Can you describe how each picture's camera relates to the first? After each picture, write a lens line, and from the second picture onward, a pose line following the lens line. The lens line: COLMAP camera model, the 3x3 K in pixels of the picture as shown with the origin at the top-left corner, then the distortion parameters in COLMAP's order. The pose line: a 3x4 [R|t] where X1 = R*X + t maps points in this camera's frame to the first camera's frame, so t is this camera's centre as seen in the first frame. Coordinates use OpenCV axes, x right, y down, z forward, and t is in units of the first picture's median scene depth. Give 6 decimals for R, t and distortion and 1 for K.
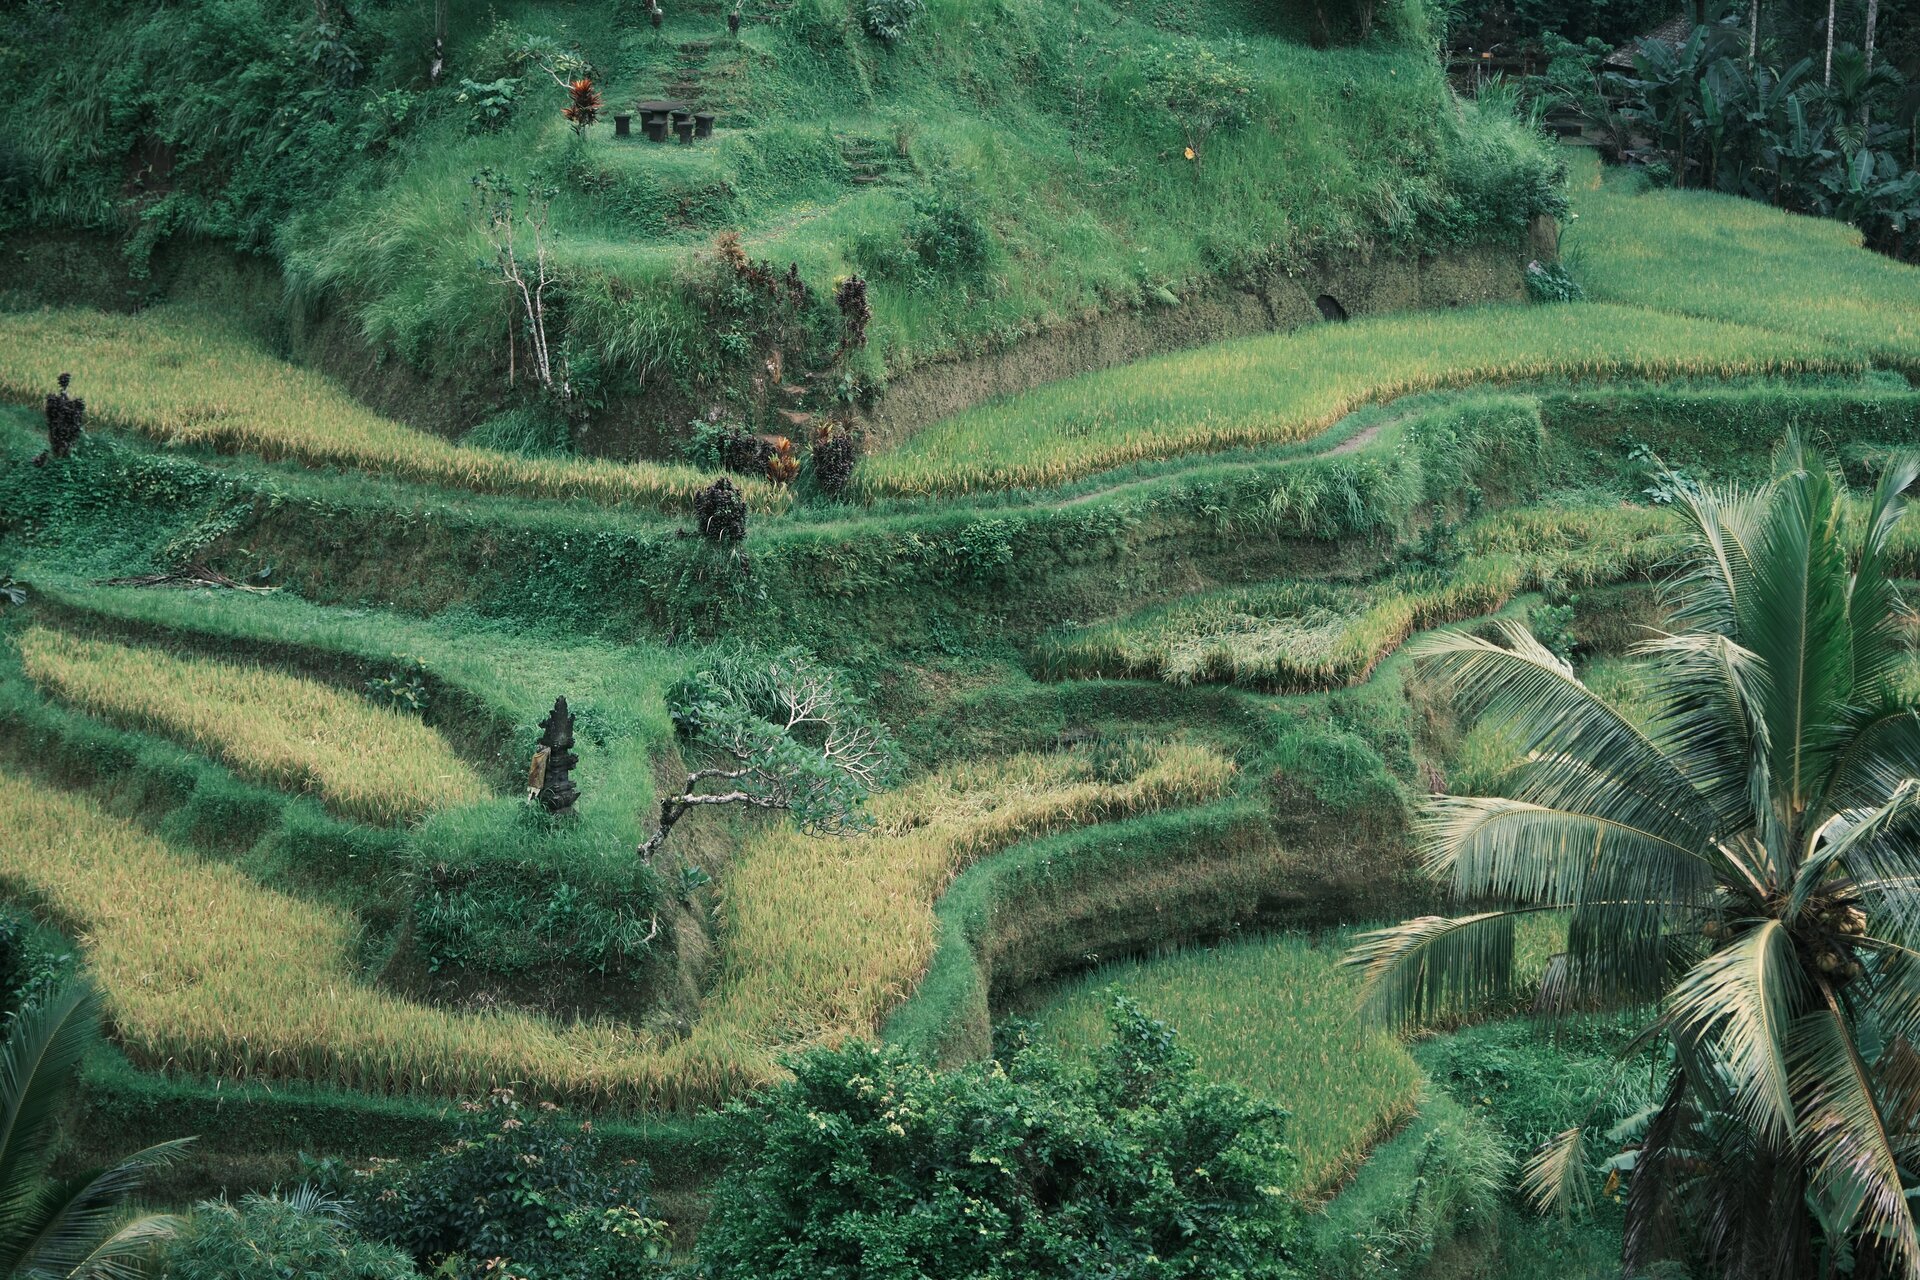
lens RADIAL K [[4921.1, 0, 956.7], [0, 4921.1, 634.1], [0, 0, 1]] dist [0.132766, 0.000000]
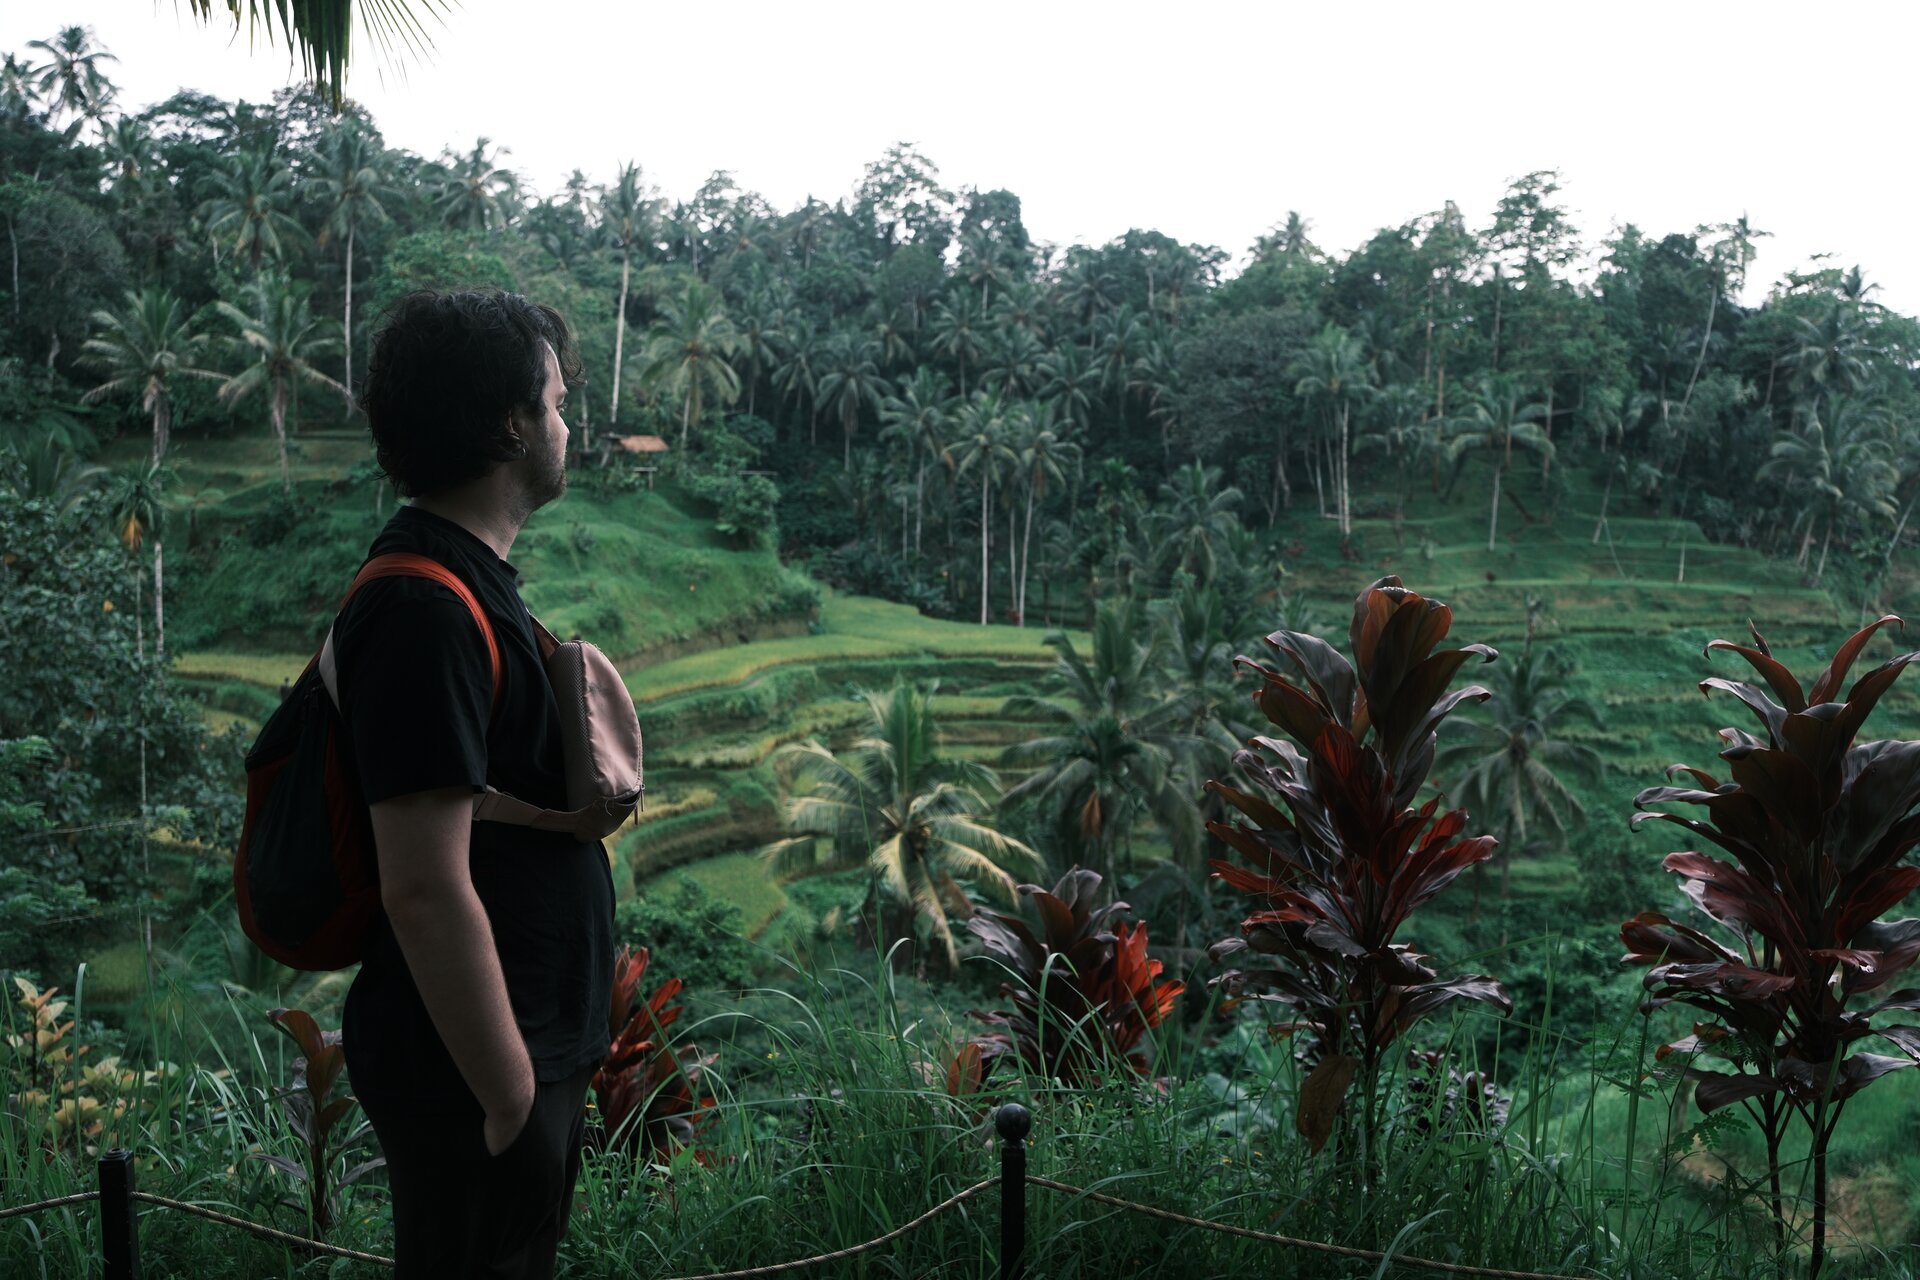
lens RADIAL K [[4921.1, 0, 959.6], [0, 4921.1, 639.6], [0, 0, 1]] dist [0.132766, 0.000000]
pose [[0.980238, -0.025335, 0.196194, -0.377459], [0.044525, 0.994574, -0.094027, 0.218274], [-0.192747, 0.100904, 0.976047, -1.911114]]
